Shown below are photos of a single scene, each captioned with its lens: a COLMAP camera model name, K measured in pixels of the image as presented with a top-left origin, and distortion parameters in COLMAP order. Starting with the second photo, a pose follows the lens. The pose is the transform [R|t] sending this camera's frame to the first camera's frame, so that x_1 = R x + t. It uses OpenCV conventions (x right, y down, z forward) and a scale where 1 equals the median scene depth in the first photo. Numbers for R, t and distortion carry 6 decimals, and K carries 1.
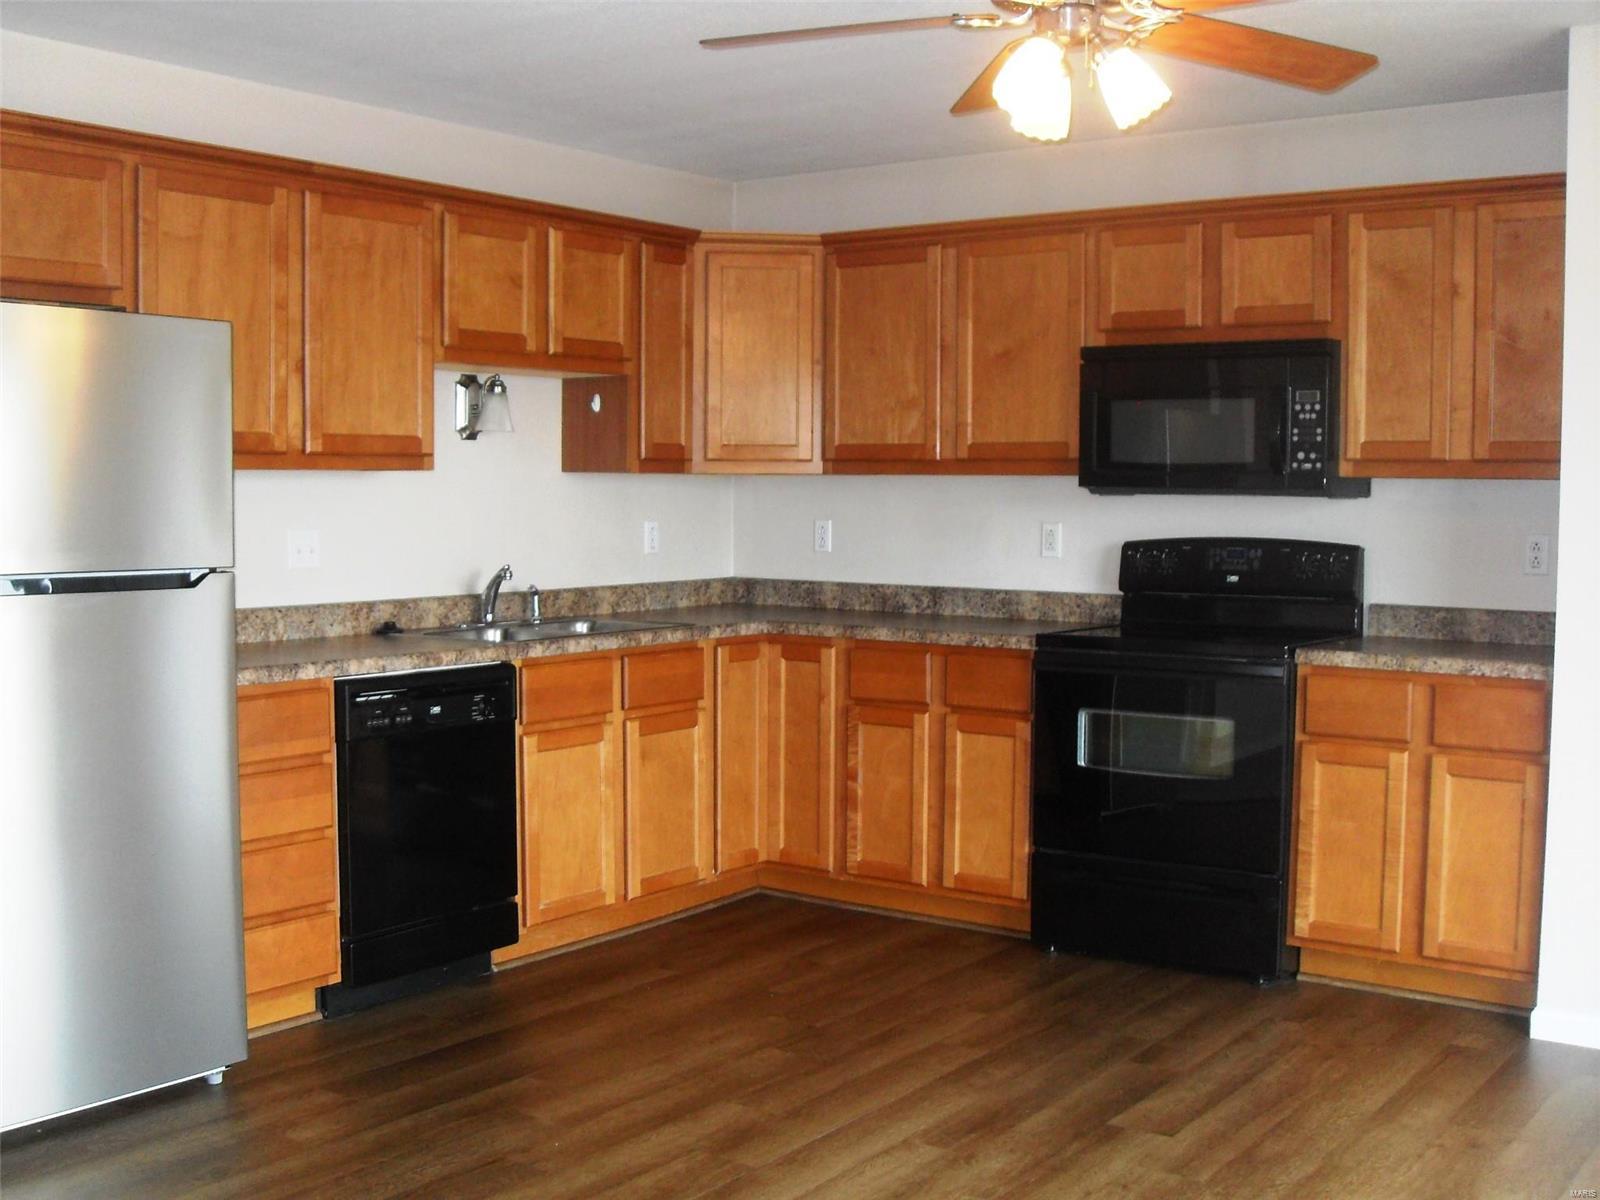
lens RADIAL K [[1788.2, 0, 770.9], [0, 1788.2, 610.2], [0, 0, 1]] dist [-0.196819, 0.191384]
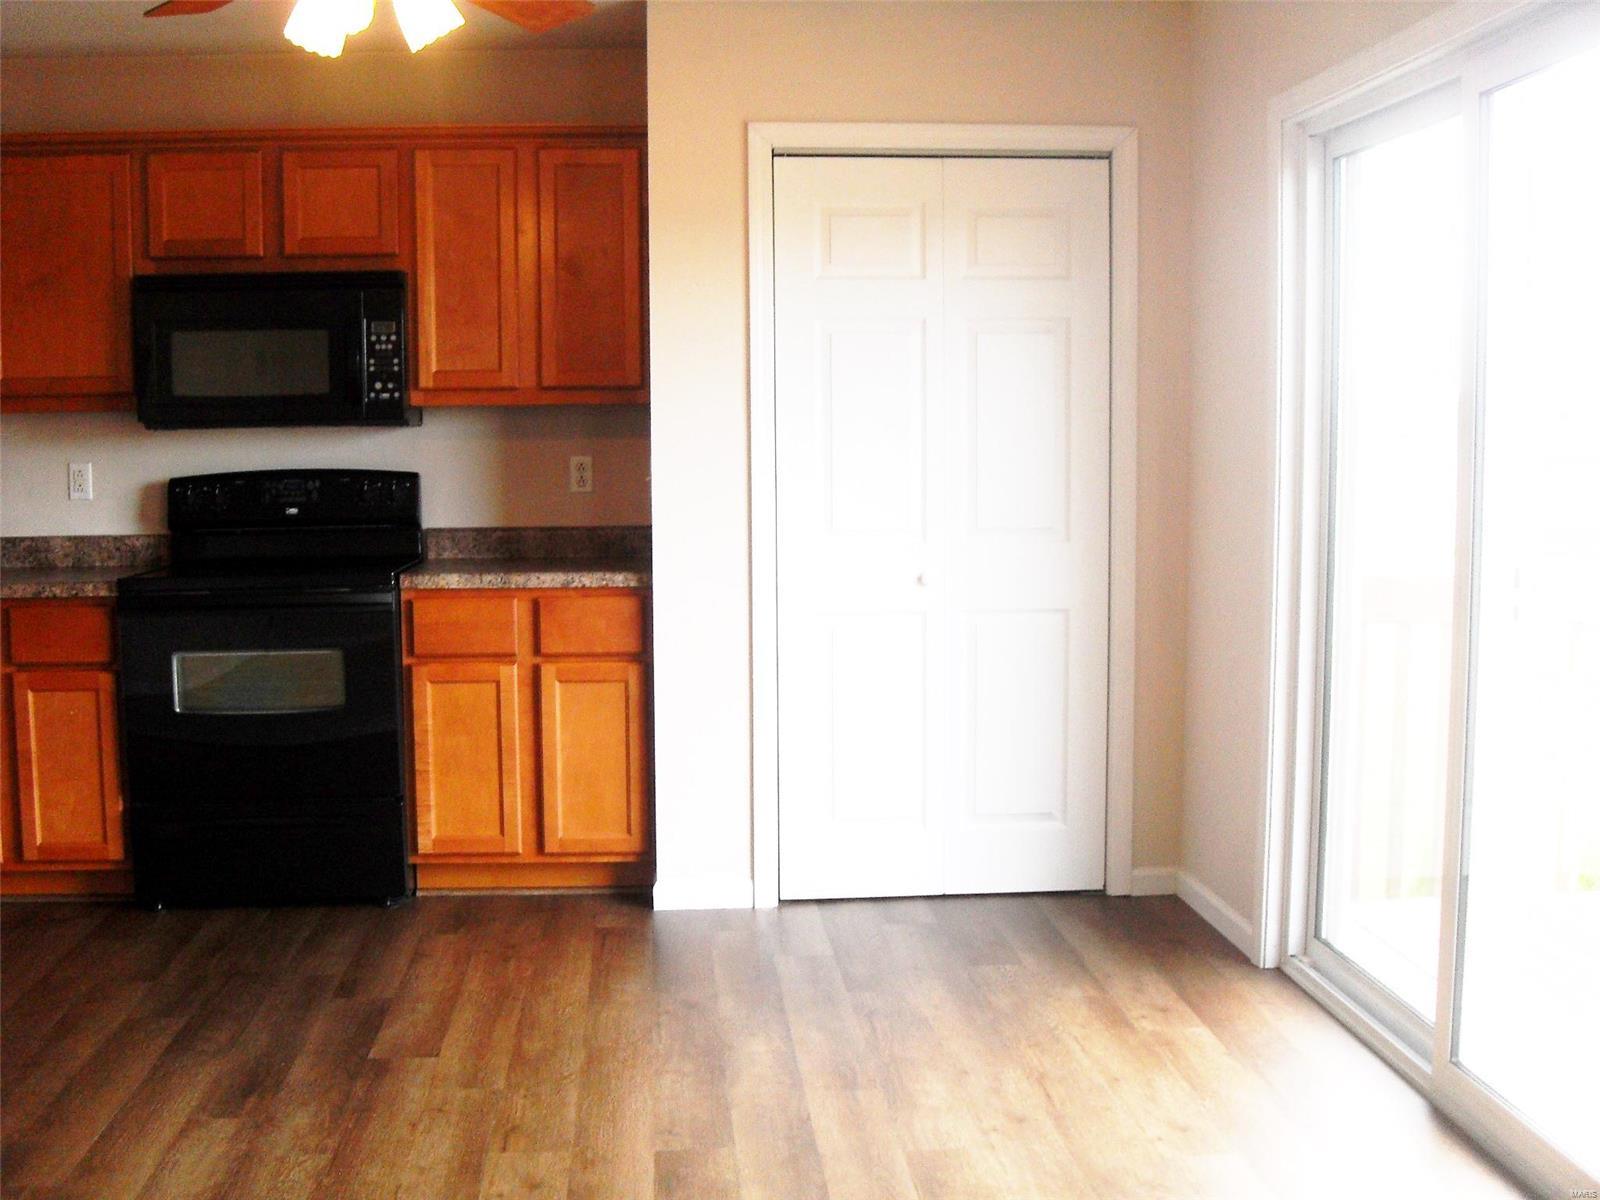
lens RADIAL K [[1788.2, 0, 770.9], [0, 1788.2, 610.2], [0, 0, 1]] dist [-0.196819, 0.191384]
pose [[0.759386, -0.077583, 0.645998, -0.197959], [0.055273, 0.996969, 0.054759, -0.001791], [-0.648288, -0.005876, 0.761373, 0.073447]]
